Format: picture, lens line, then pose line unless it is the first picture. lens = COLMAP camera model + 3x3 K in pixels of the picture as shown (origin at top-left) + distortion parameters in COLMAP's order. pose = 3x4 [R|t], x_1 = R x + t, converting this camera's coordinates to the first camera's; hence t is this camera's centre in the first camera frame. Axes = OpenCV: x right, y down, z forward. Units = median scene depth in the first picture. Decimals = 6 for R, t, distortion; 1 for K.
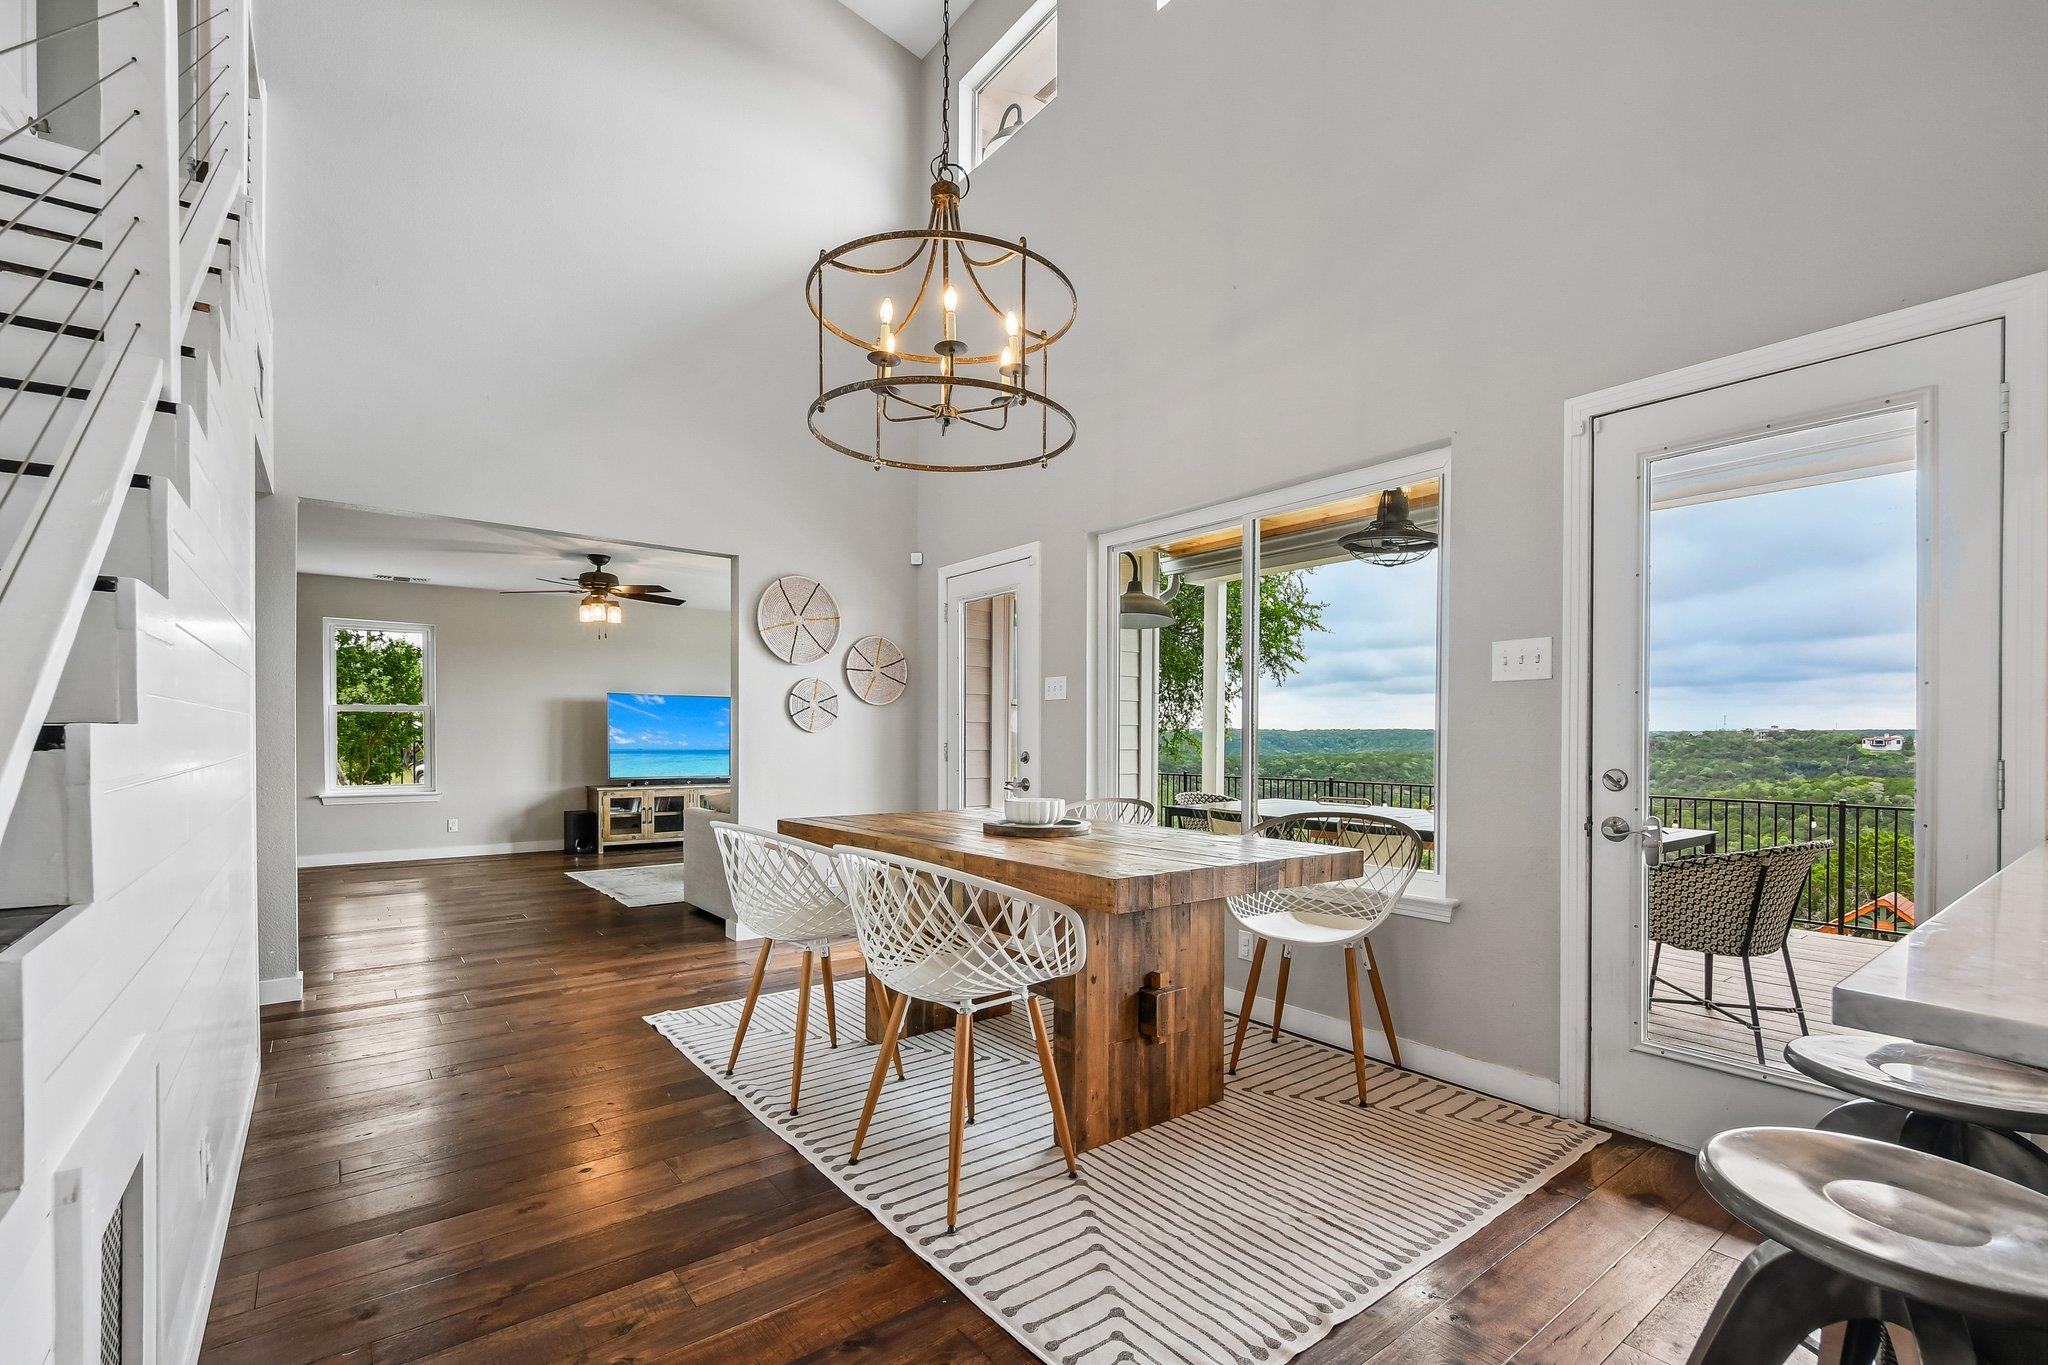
lens RADIAL K [[898.3, 0, 1021.0], [0, 898.3, 740.5], [0, 0, 1]] dist [-0.000782, 0.000024]
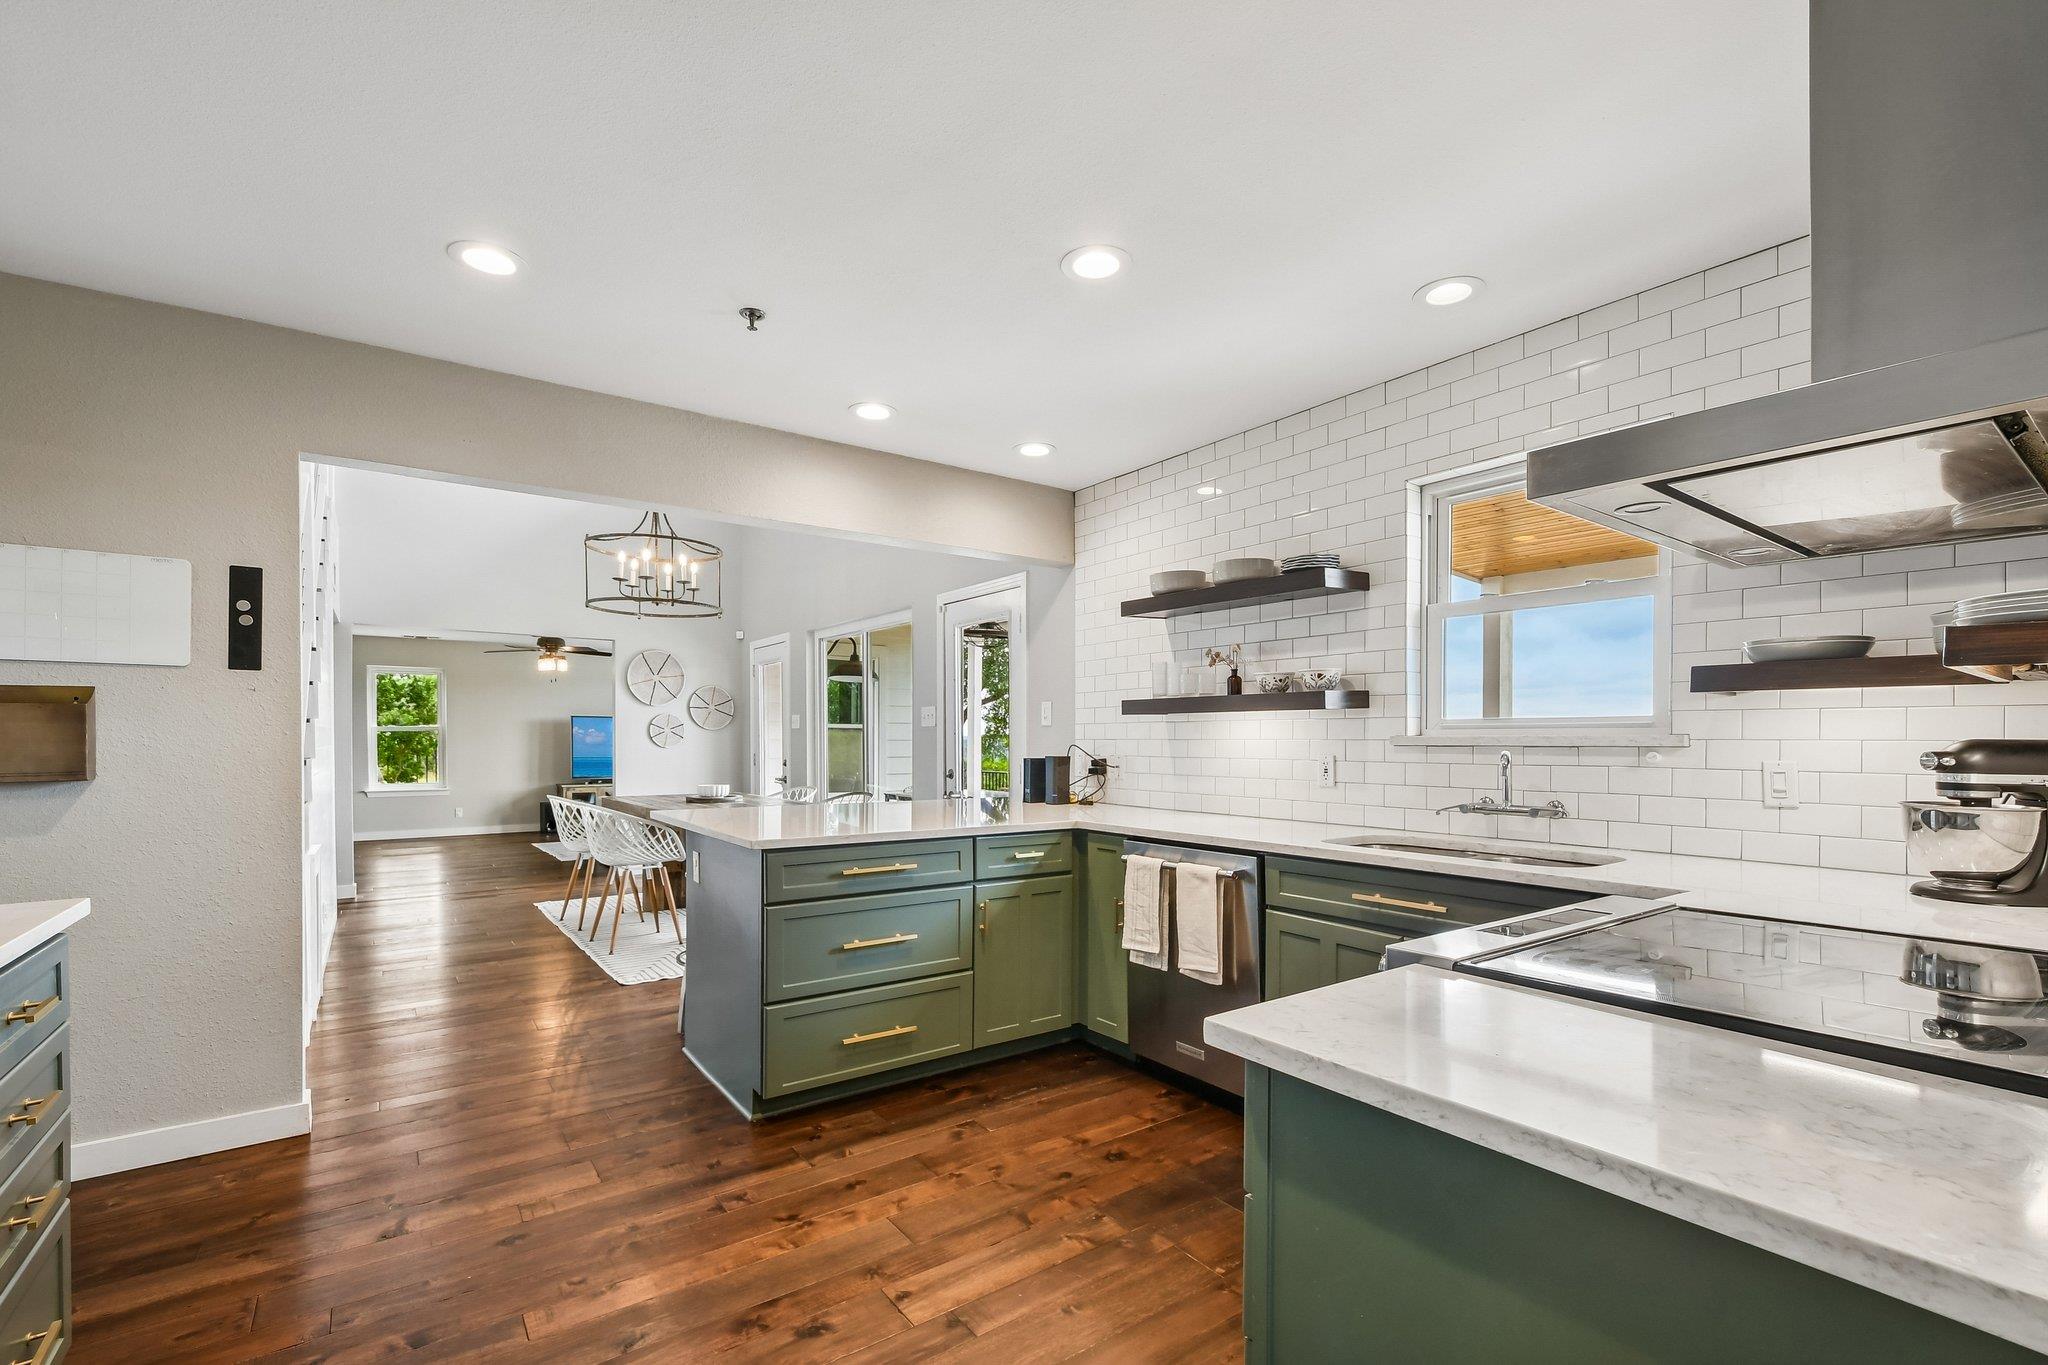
lens RADIAL K [[898.3, 0, 1021.0], [0, 898.3, 740.5], [0, 0, 1]] dist [-0.000782, 0.000024]
pose [[0.999534, -0.005302, -0.030053, 0.289374], [0.005258, 0.999985, -0.001530, -0.010233], [0.030061, 0.001371, 0.999547, -0.375774]]
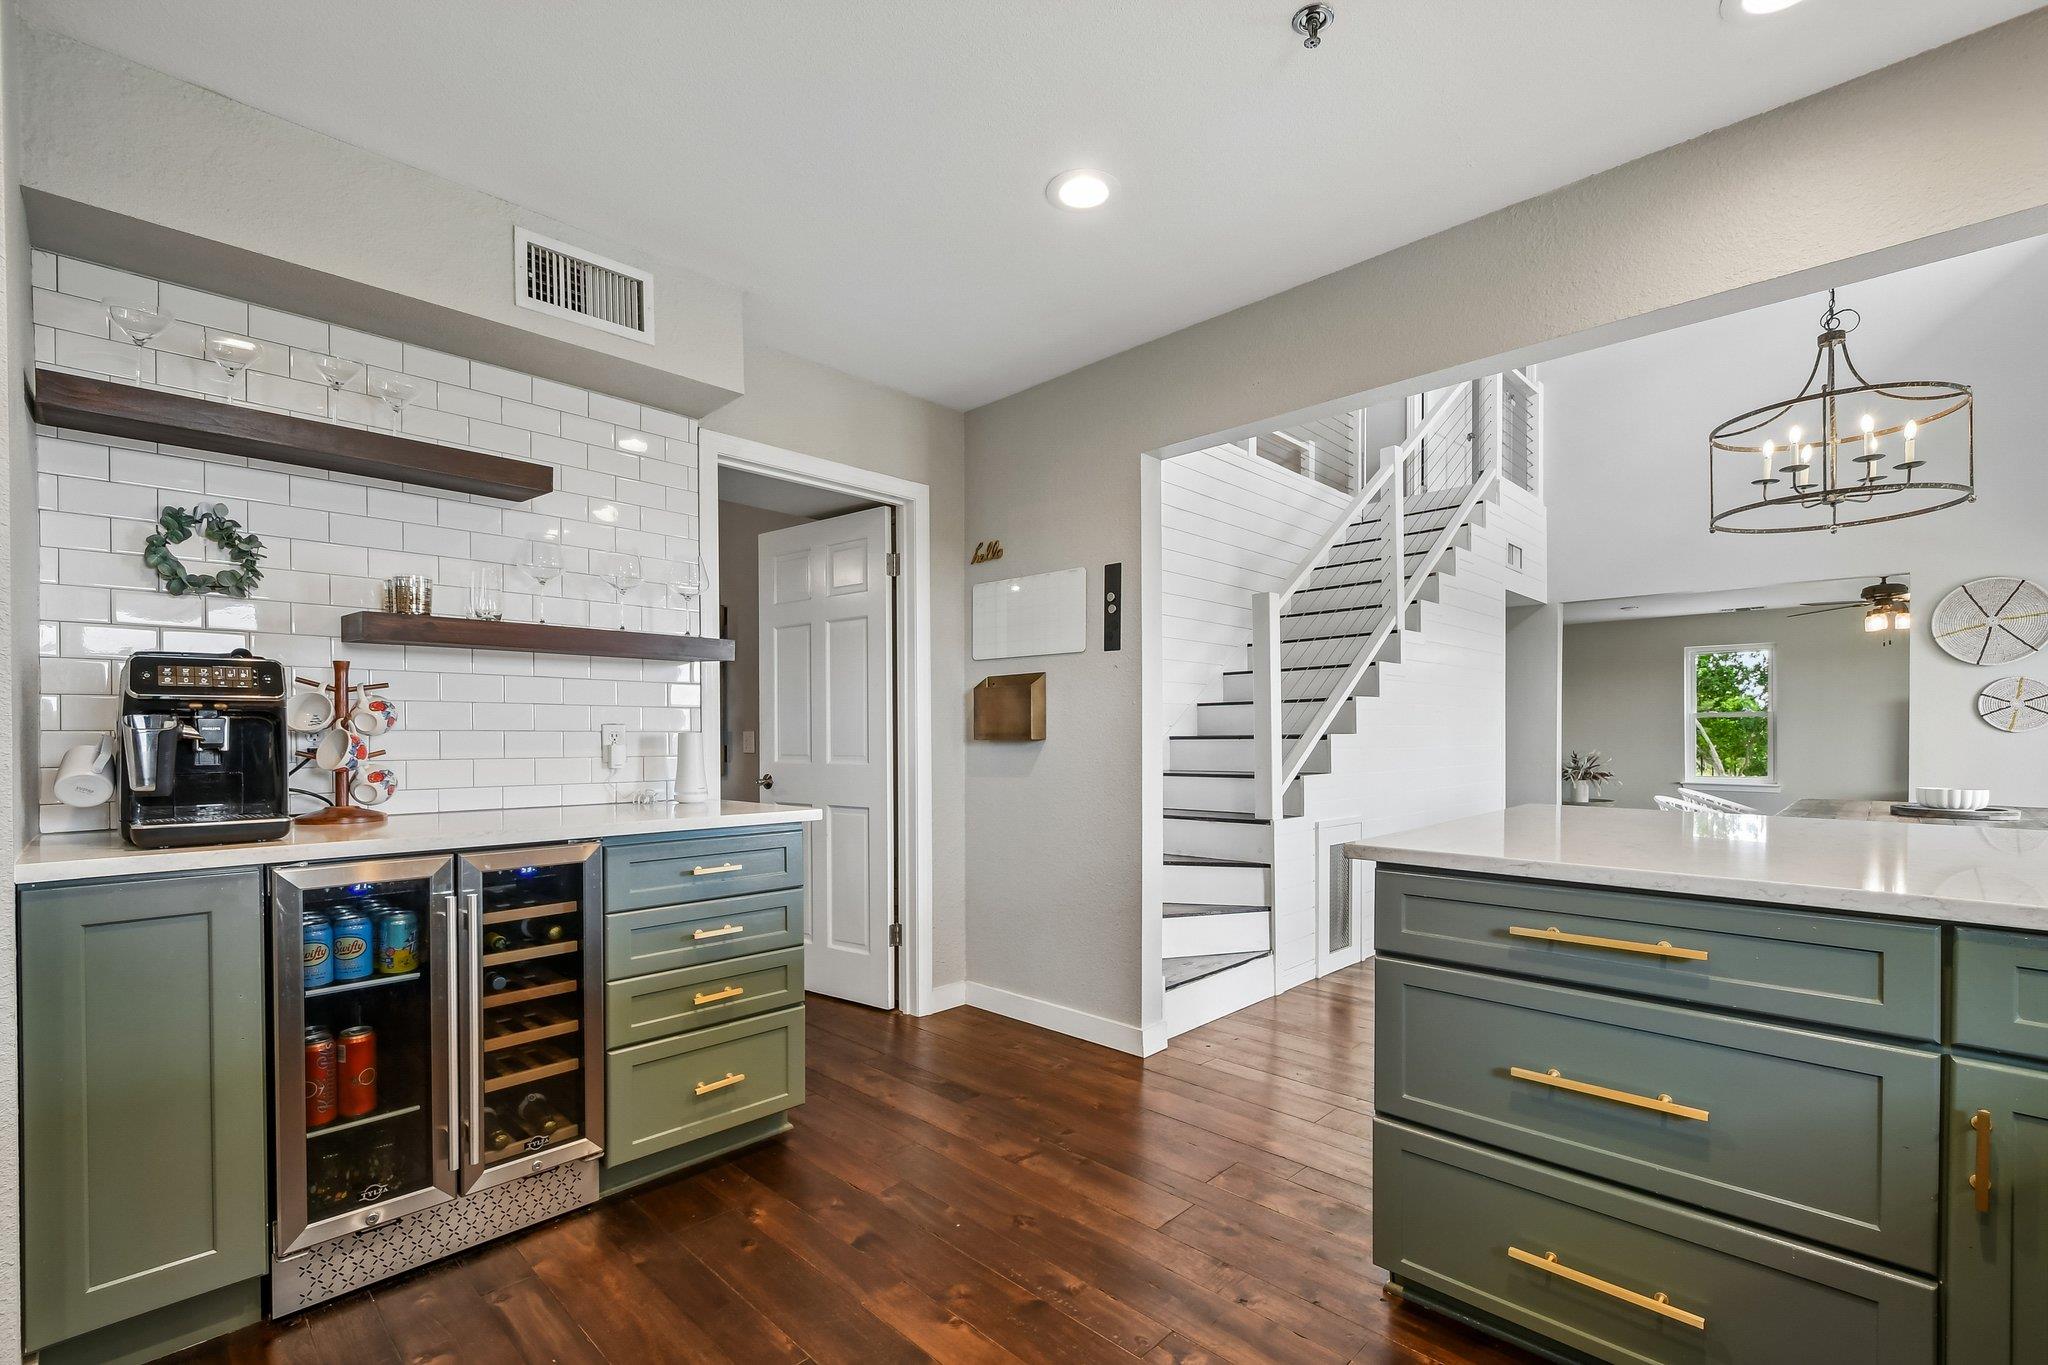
lens RADIAL K [[898.3, 0, 1021.0], [0, 898.3, 740.5], [0, 0, 1]] dist [-0.000782, 0.000024]
pose [[0.135678, -0.001257, -0.990752, 0.384507], [-0.002226, 0.999996, -0.001573, 0.002666], [0.990750, 0.002419, 0.135675, -0.138759]]
